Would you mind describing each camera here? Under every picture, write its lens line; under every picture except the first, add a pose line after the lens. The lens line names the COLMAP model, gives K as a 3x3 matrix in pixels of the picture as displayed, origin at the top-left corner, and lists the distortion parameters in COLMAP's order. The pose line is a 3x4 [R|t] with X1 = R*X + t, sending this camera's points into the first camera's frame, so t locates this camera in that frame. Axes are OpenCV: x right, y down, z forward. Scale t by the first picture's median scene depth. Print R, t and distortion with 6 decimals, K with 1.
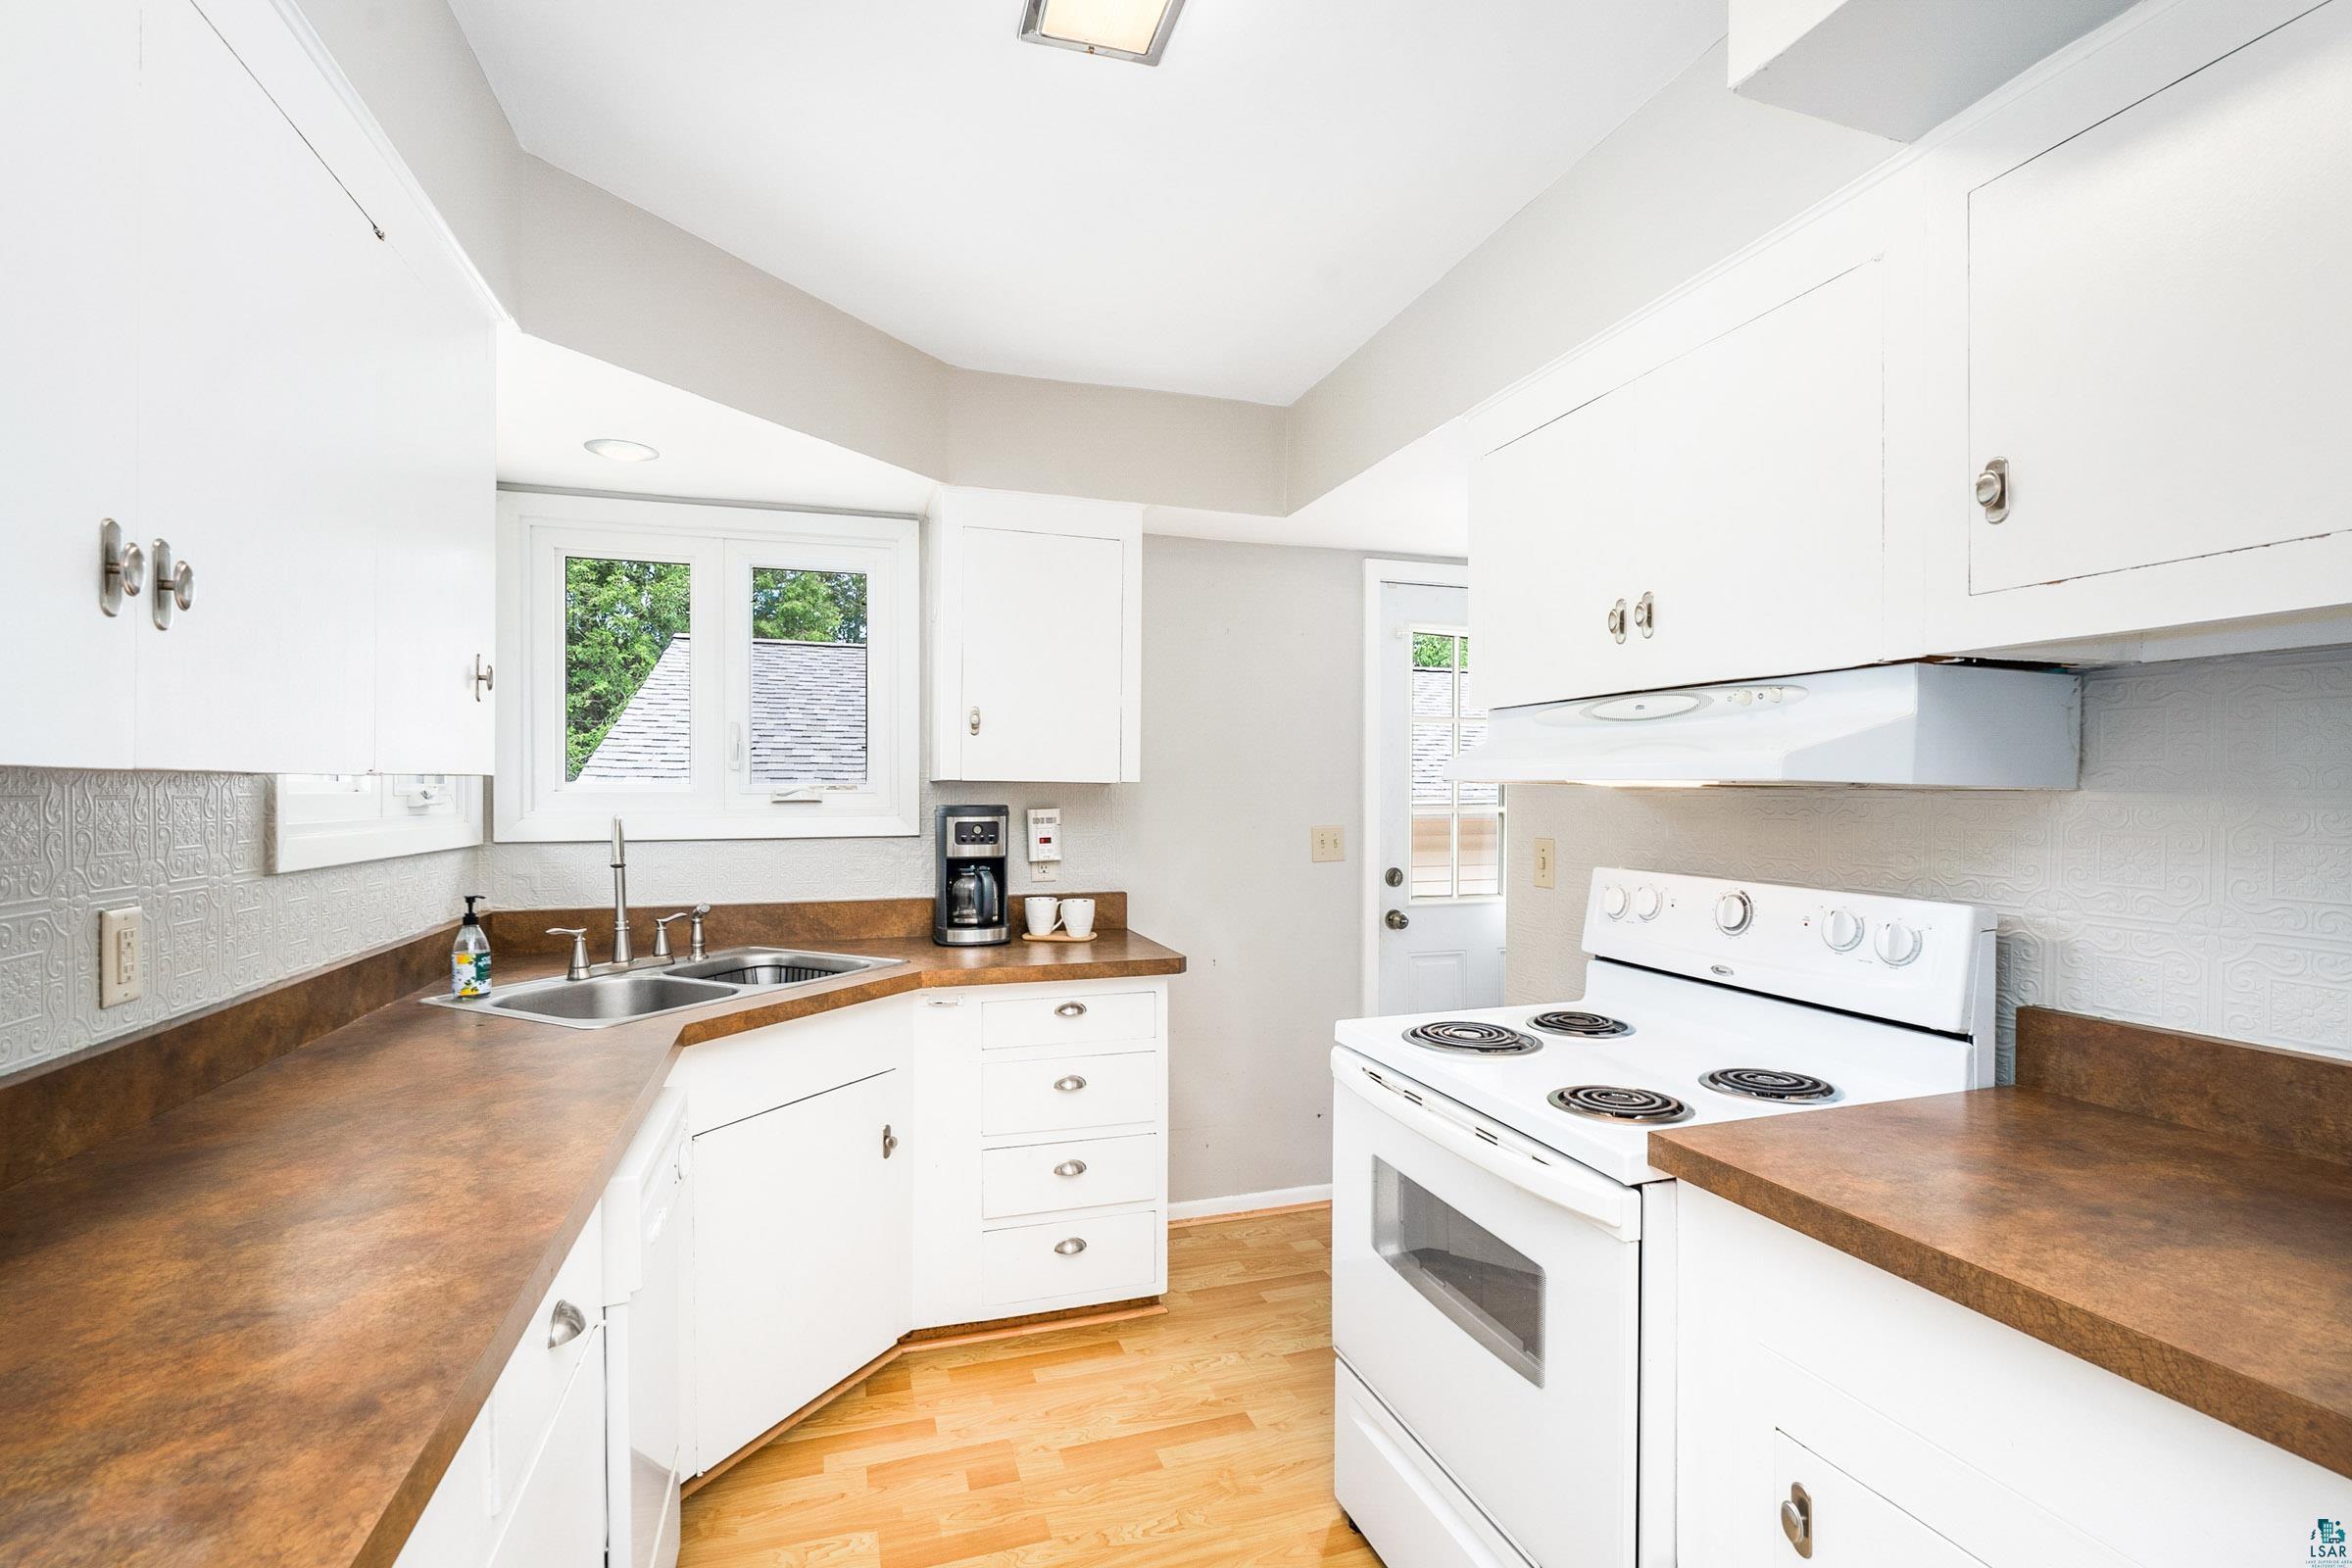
lens RADIAL K [[1069.0, 0, 1184.3], [0, 1069.0, 789.0], [0, 0, 1]] dist [-0.015134, 0.003381]
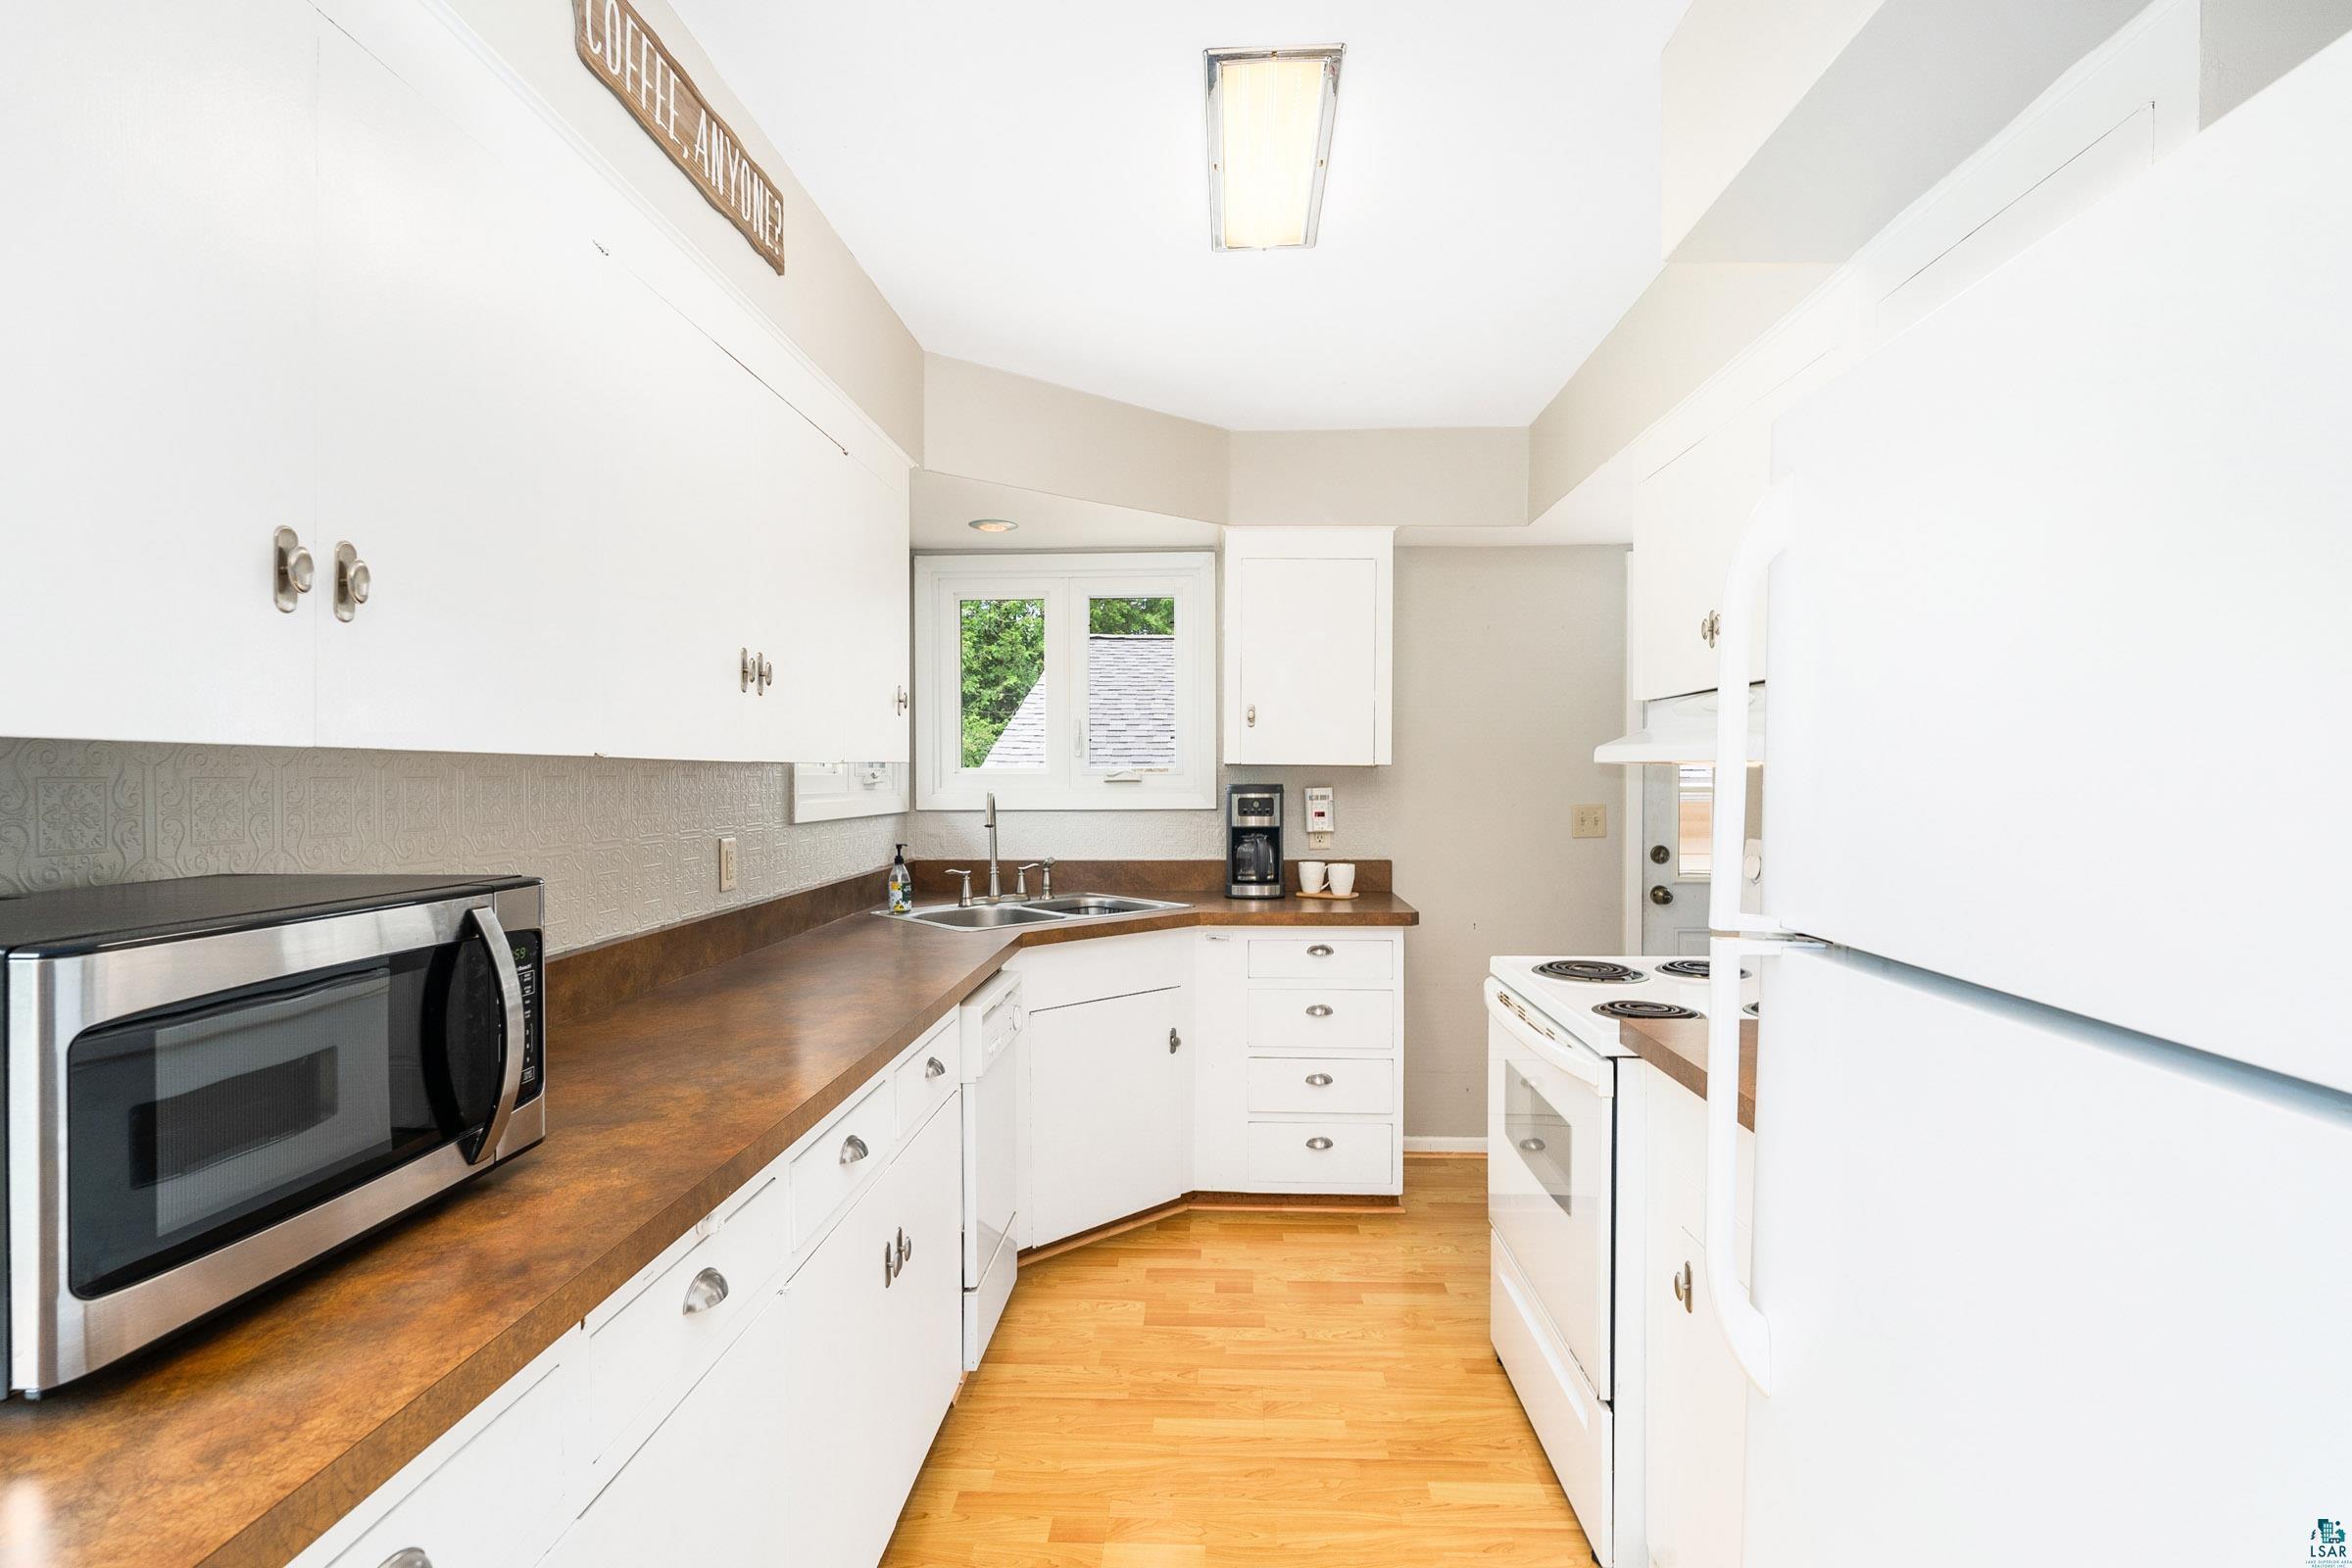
lens RADIAL K [[1129.9, 0, 1176.5], [0, 1129.9, 781.4], [0, 0, 1]] dist [-0.004897, -0.000742]
pose [[0.934362, 0.000168, -0.356325, 0.213524], [0.002896, 0.999963, 0.008067, 0.001519], [0.356313, -0.008570, 0.934327, -0.283538]]
